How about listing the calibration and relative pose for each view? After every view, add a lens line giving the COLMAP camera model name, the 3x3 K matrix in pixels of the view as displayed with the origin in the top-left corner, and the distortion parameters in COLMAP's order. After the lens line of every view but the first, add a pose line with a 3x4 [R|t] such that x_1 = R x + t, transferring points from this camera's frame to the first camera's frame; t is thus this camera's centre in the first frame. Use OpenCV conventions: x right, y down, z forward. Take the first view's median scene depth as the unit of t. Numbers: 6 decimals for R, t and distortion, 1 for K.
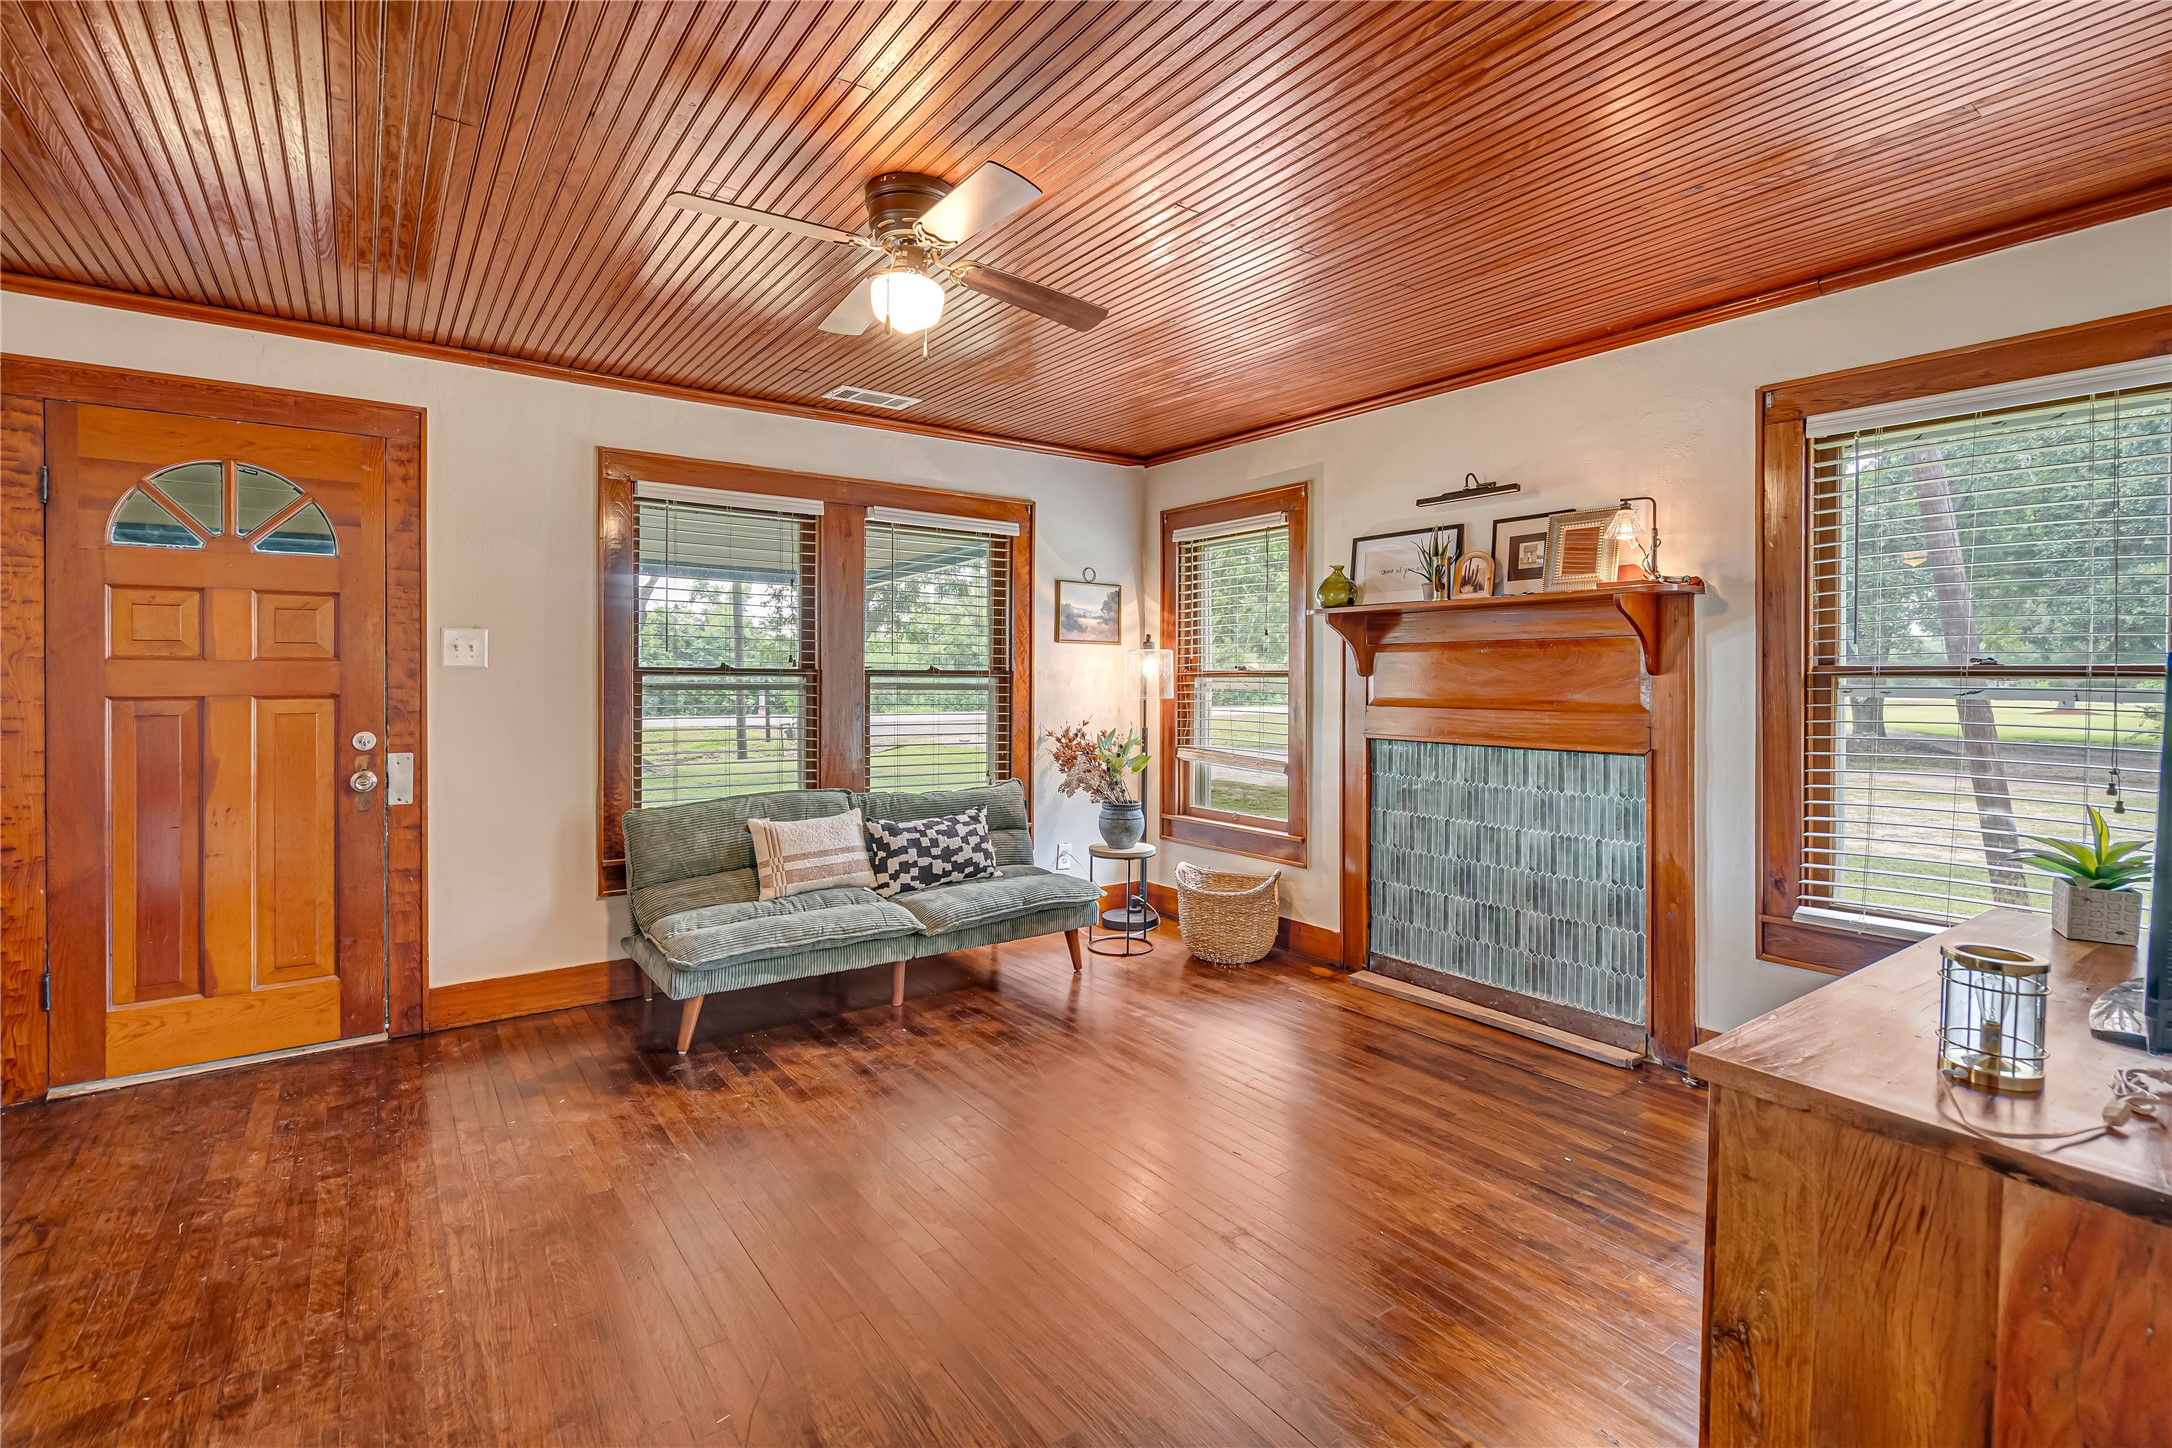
lens RADIAL K [[966.8, 0, 1080.3], [0, 966.8, 672.0], [0, 0, 1]] dist [-0.000502, 0.000212]
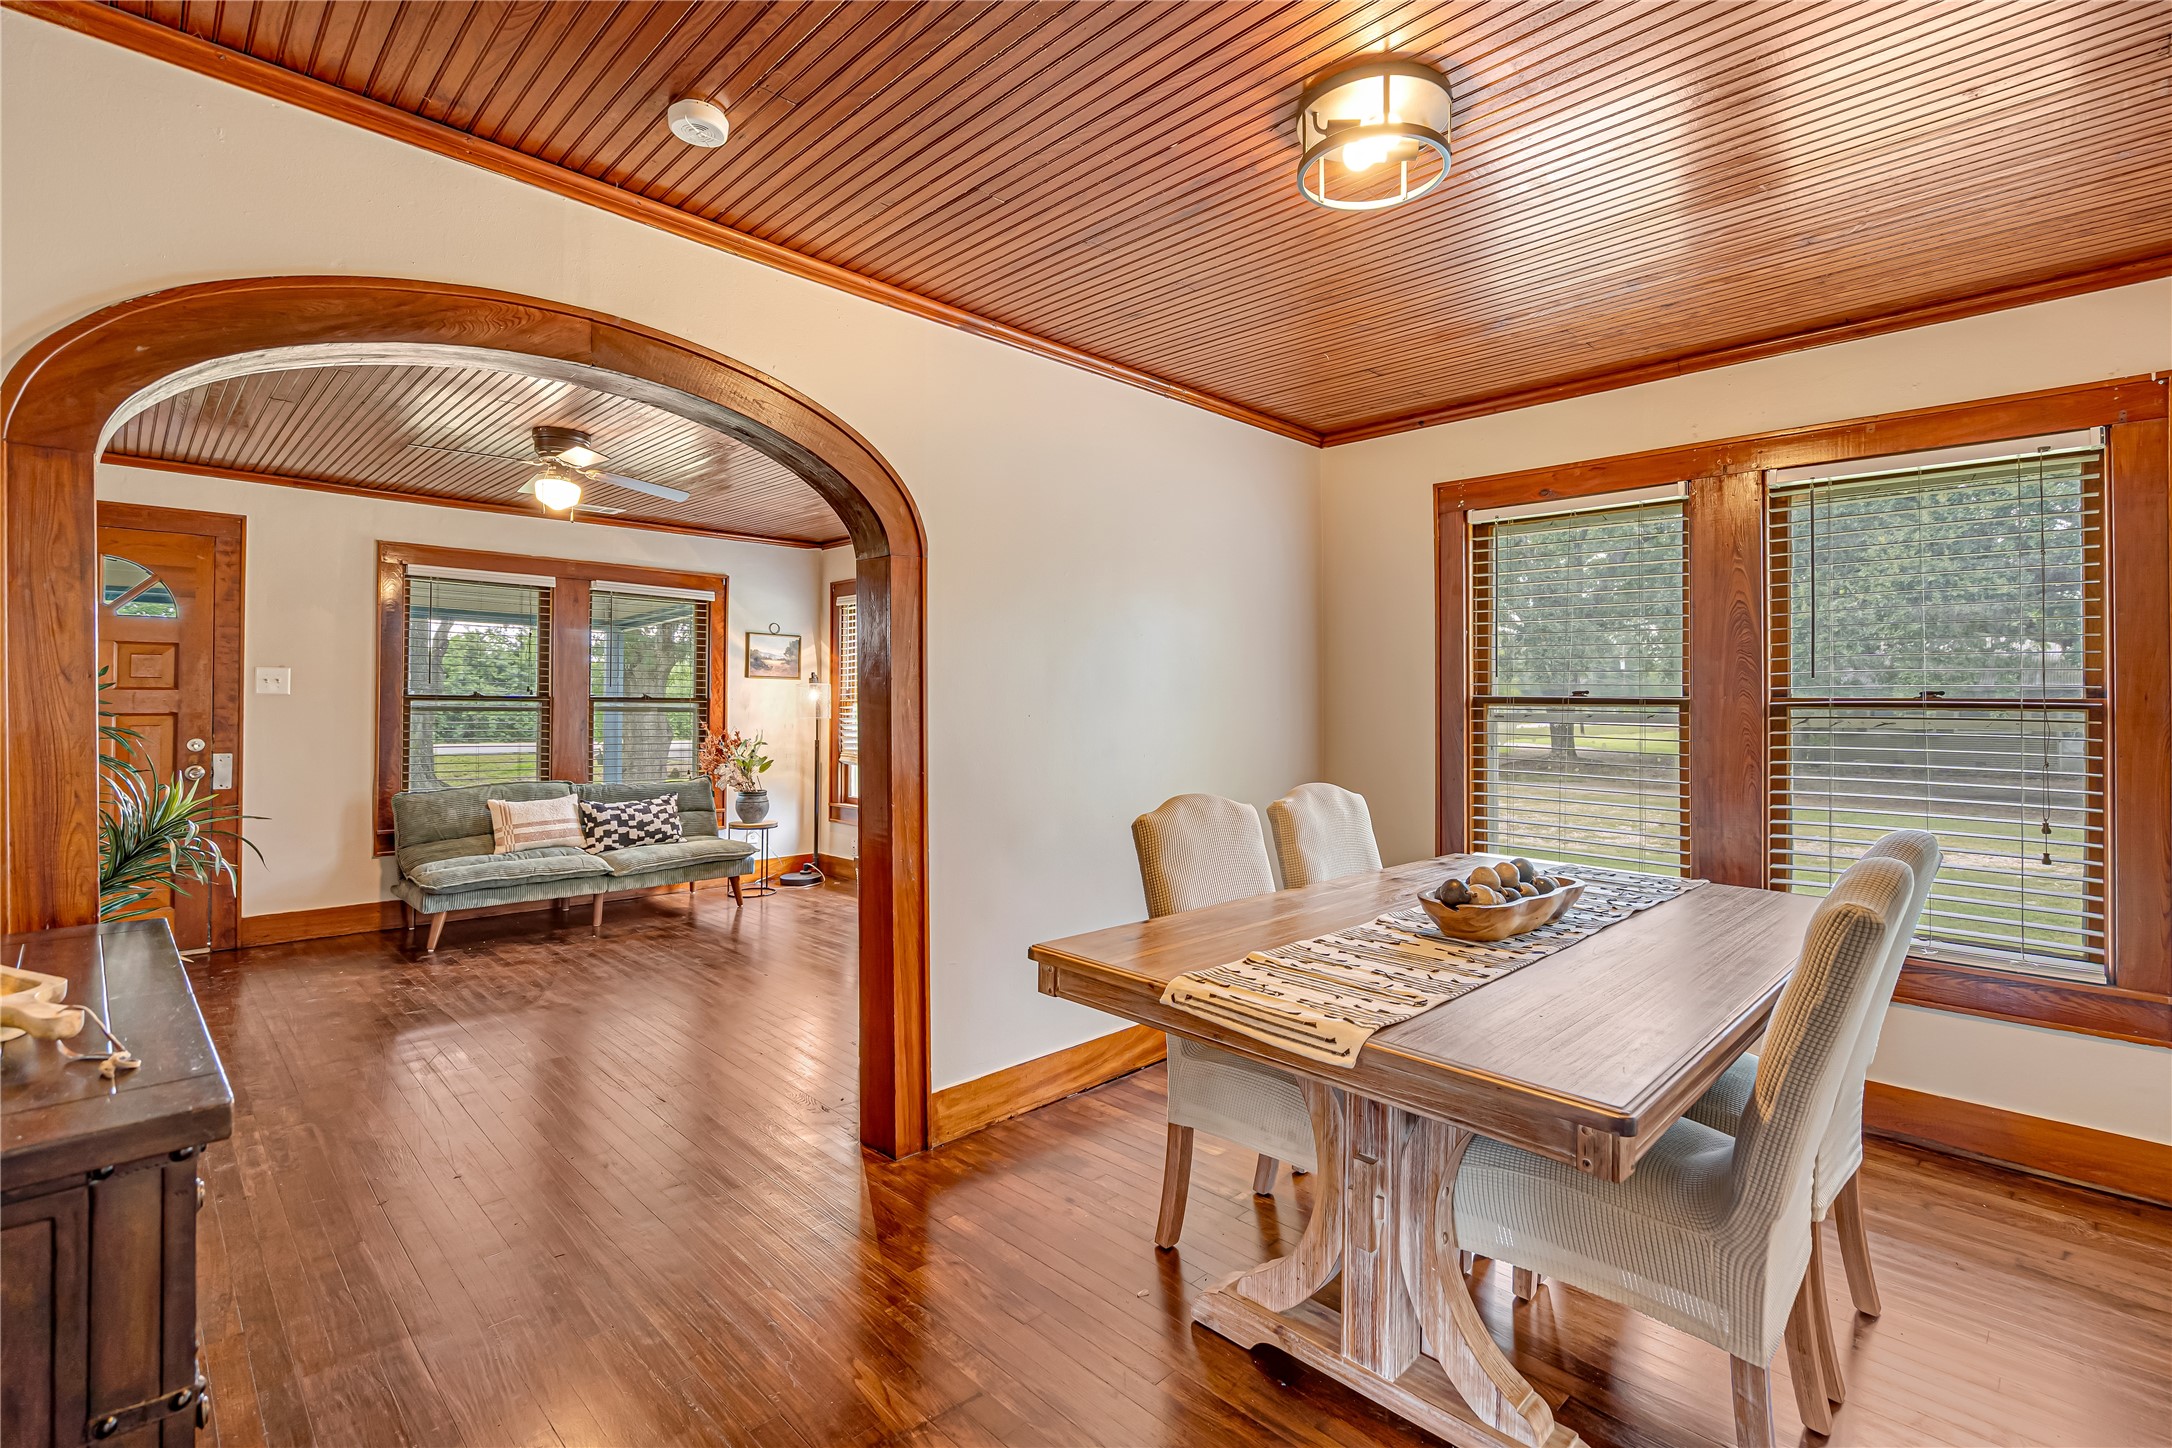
lens RADIAL K [[953.4, 0, 1073.6], [0, 953.4, 686.1], [0, 0, 1]] dist [0.000956, 0.000040]
pose [[0.988634, 0.005267, 0.150253, 0.288912], [-0.003101, 0.999888, -0.014642, -0.000086], [-0.150313, 0.014010, 0.988539, -0.512829]]
